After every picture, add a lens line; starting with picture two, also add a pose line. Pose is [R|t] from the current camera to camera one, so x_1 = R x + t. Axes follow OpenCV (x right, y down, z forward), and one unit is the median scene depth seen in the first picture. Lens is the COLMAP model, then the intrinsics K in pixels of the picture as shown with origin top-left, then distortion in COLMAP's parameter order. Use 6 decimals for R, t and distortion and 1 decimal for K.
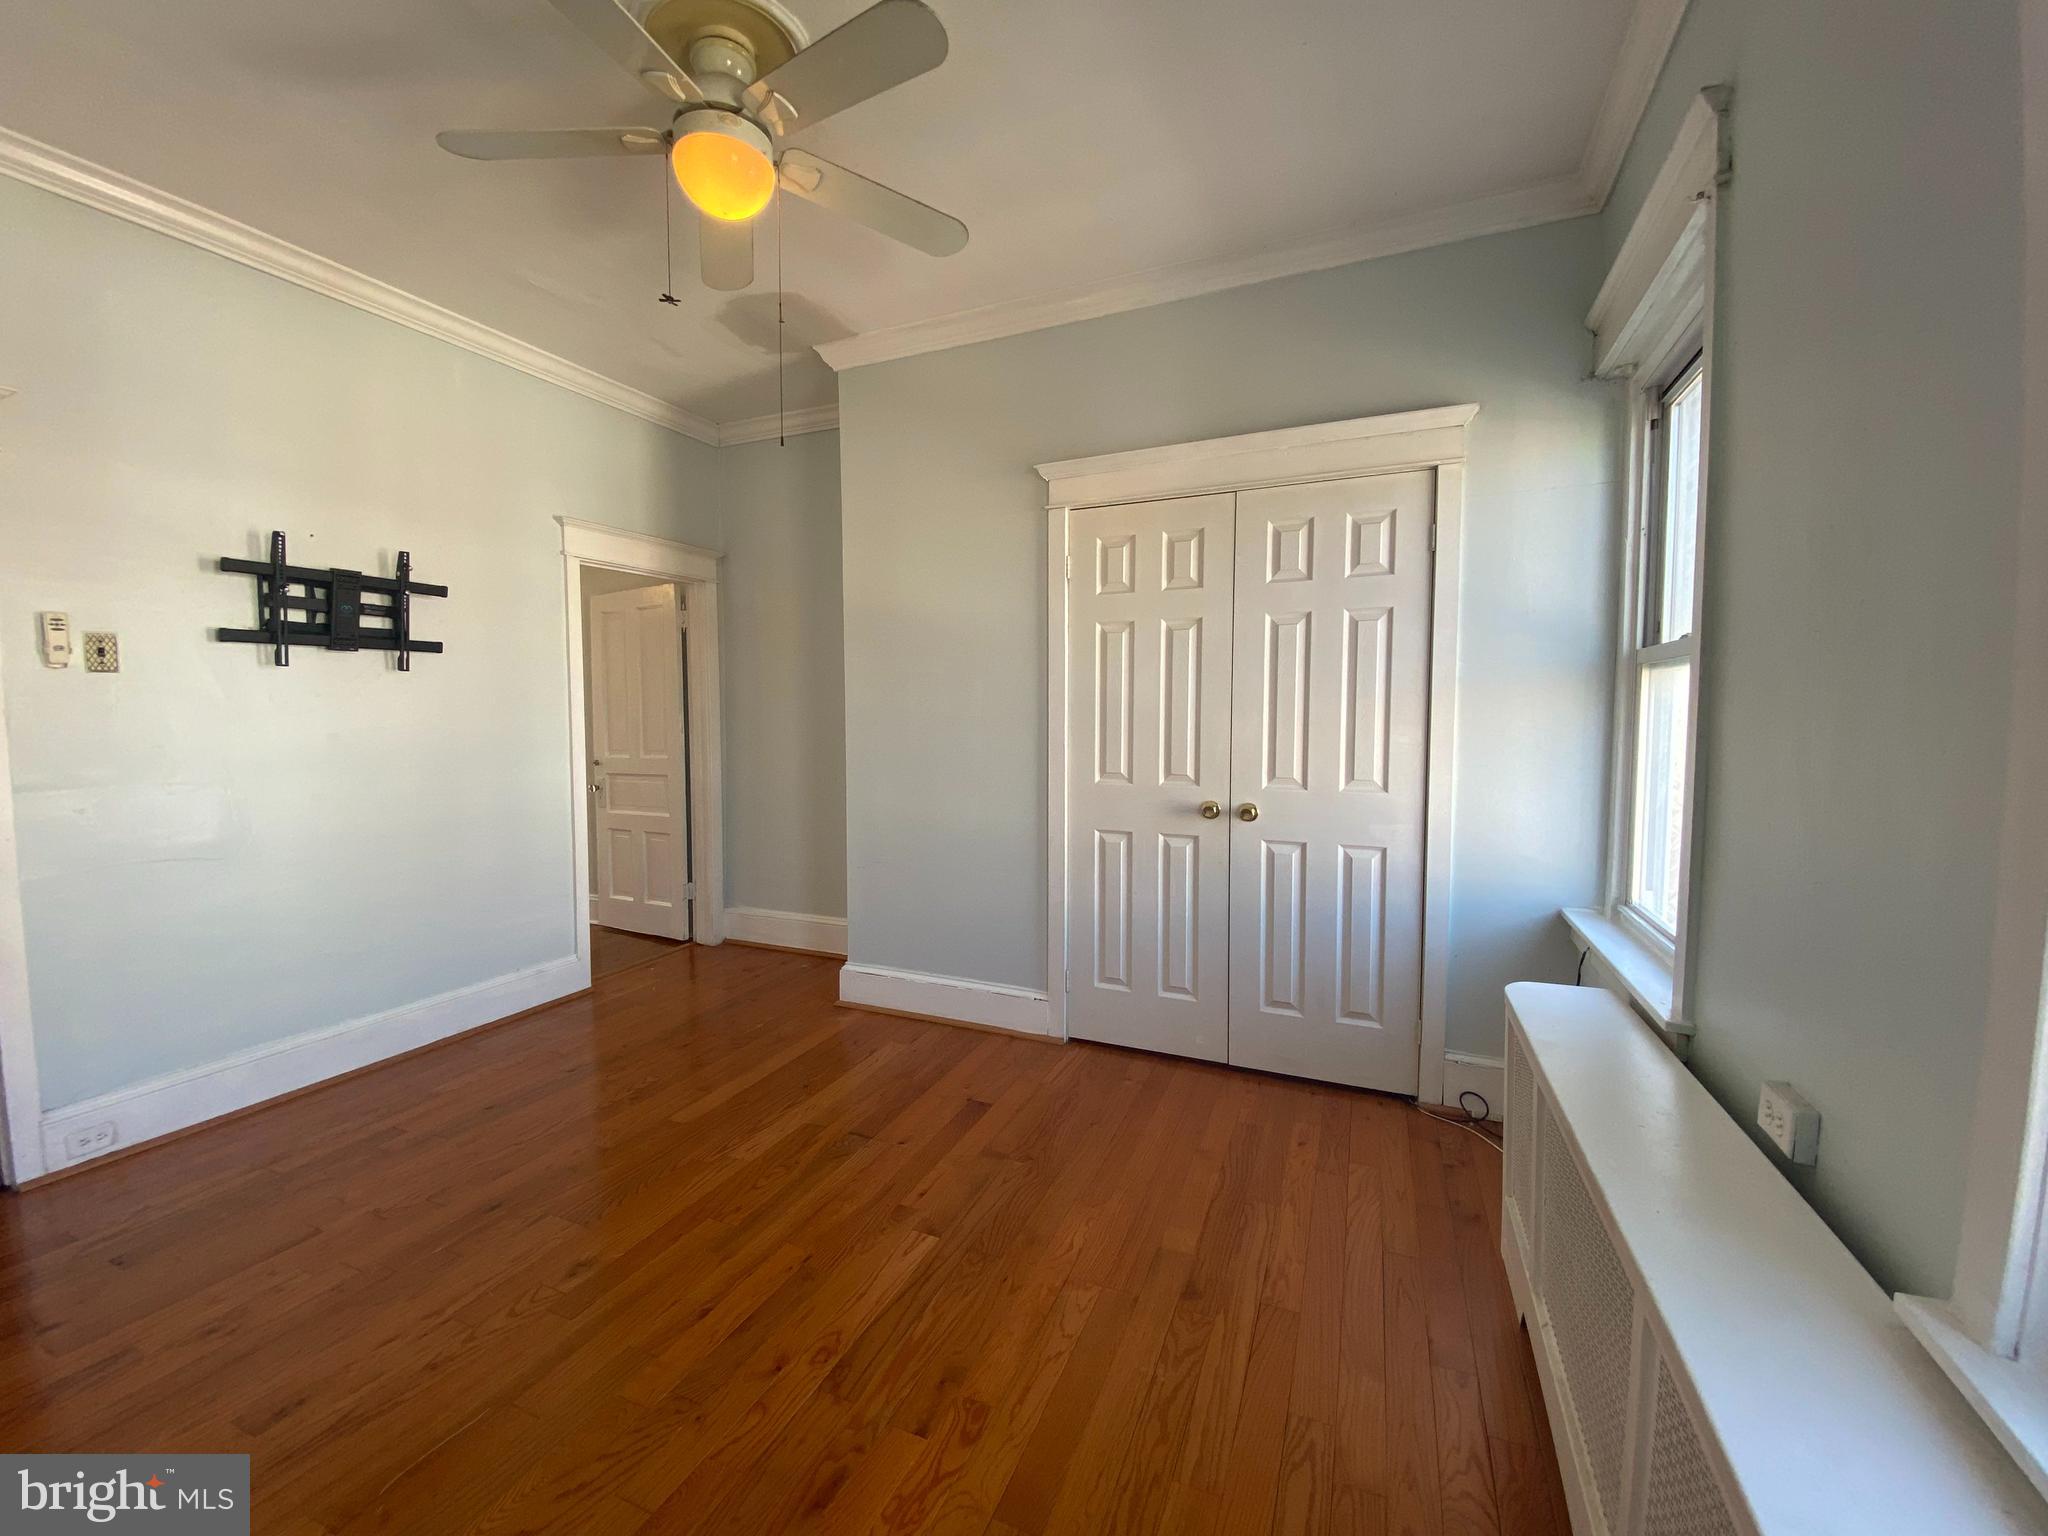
lens RADIAL K [[846.7, 0, 975.2], [0, 846.7, 738.5], [0, 0, 1]] dist [0.002909, -0.000108]
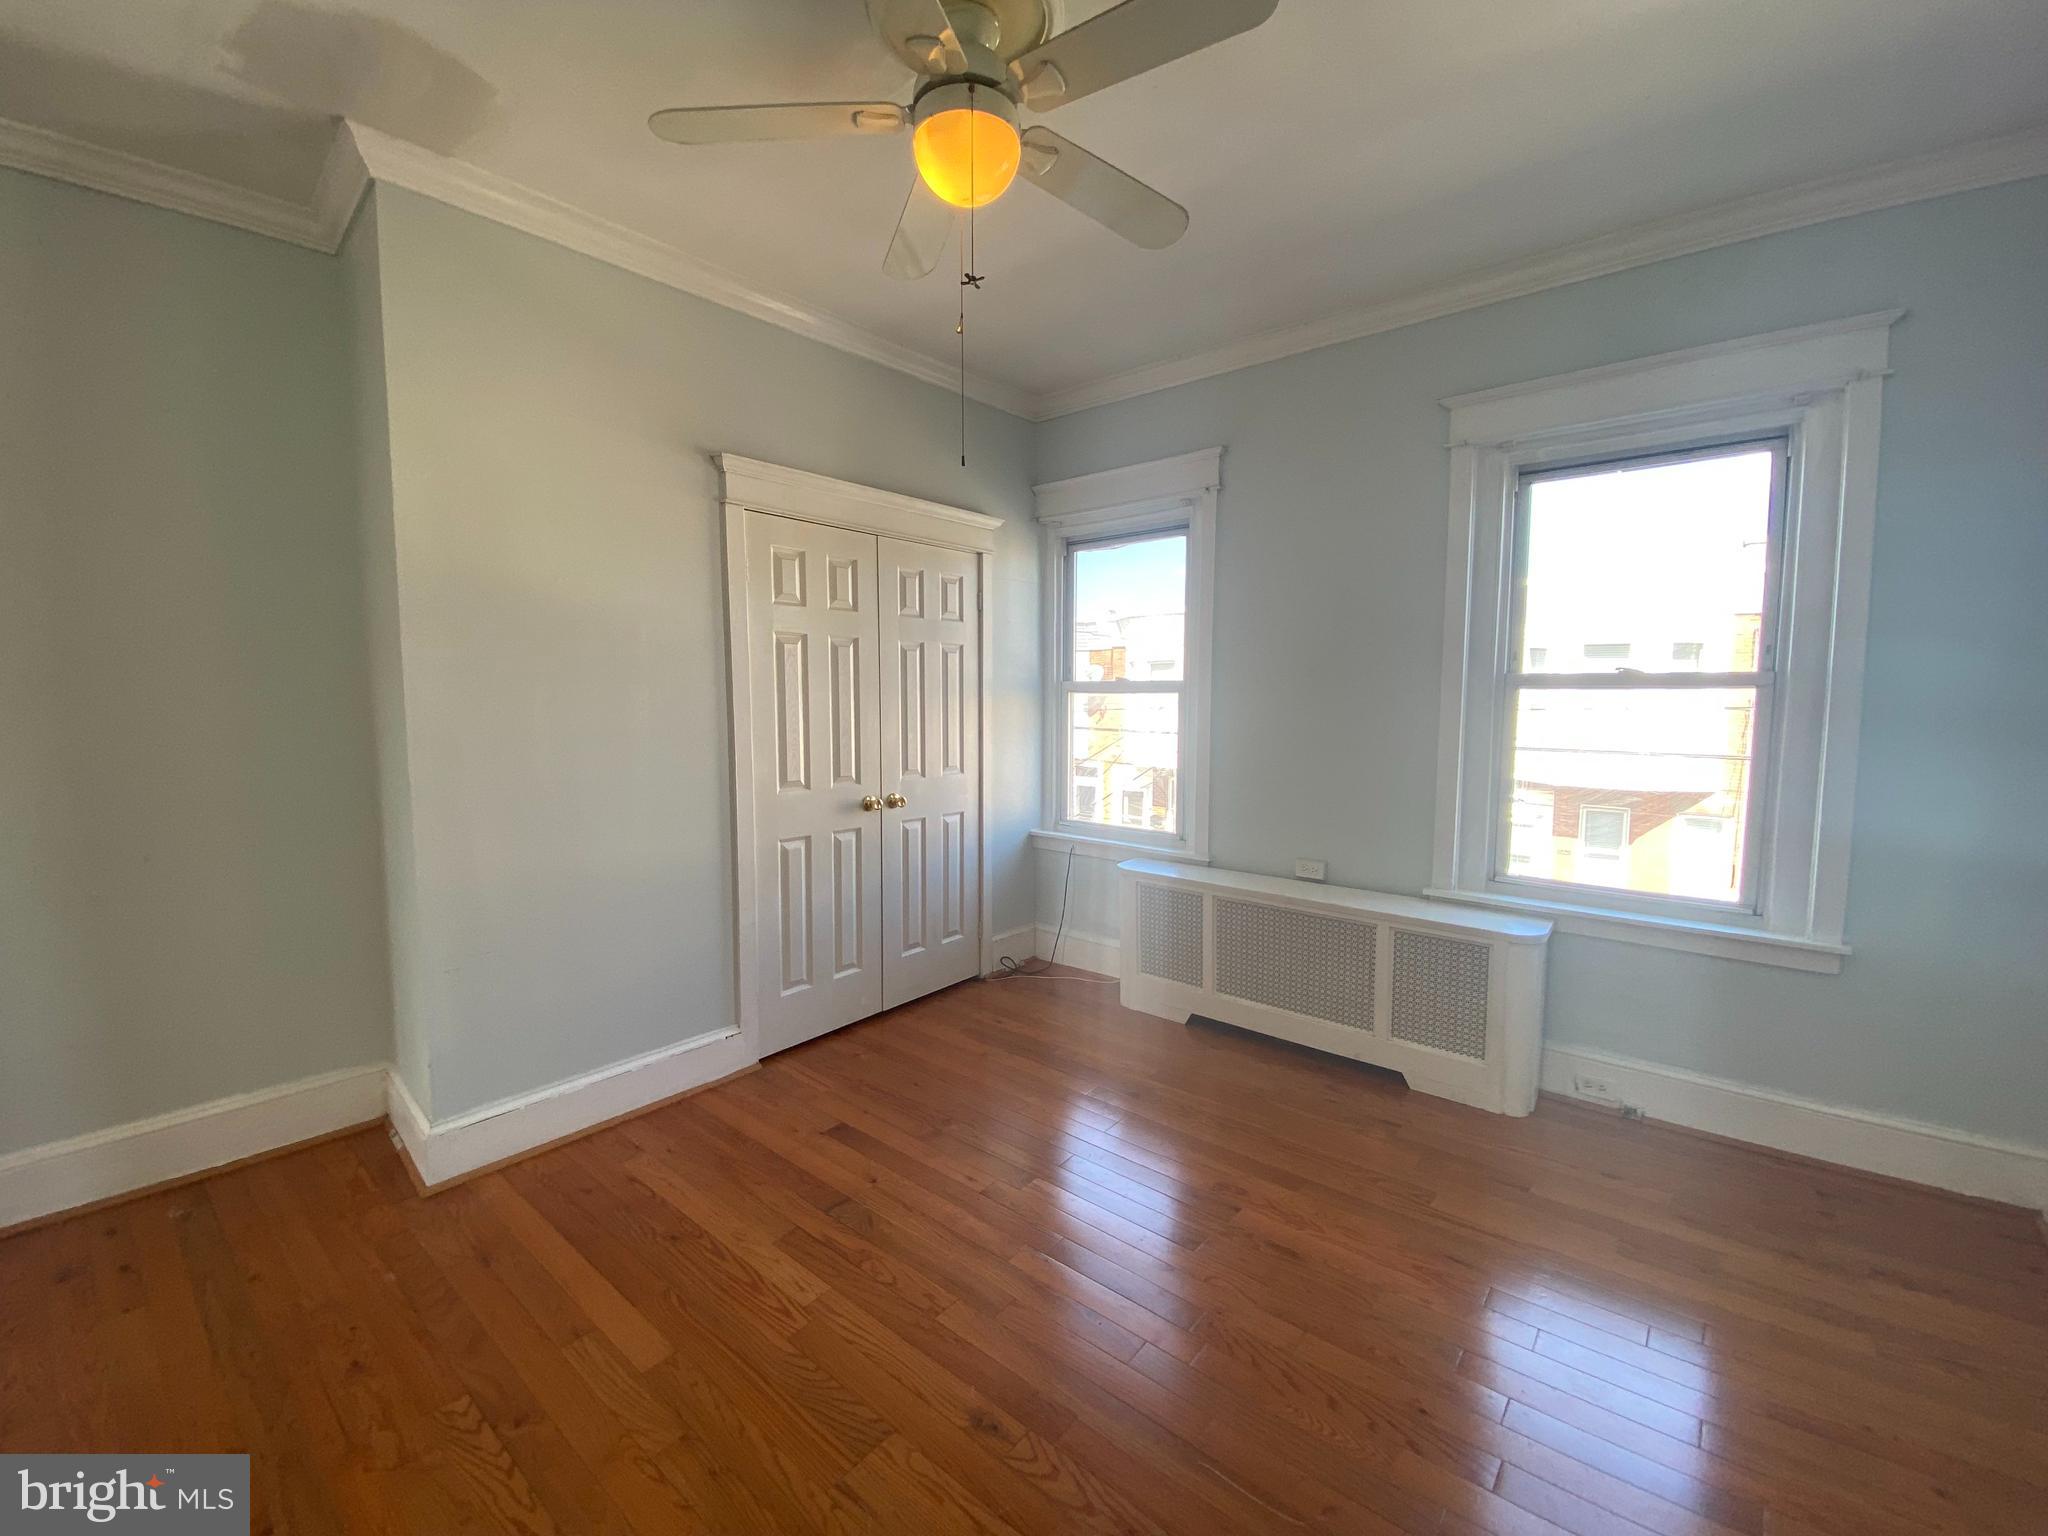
lens RADIAL K [[838.1, 0, 1024.0], [0, 838.1, 768.0], [0, 0, 1]] dist [0.001330, -0.000159]
pose [[0.241828, -0.074350, 0.967467, -0.792022], [0.050660, 0.996668, 0.063931, -0.027758], [-0.968996, 0.033551, 0.244788, 0.507871]]
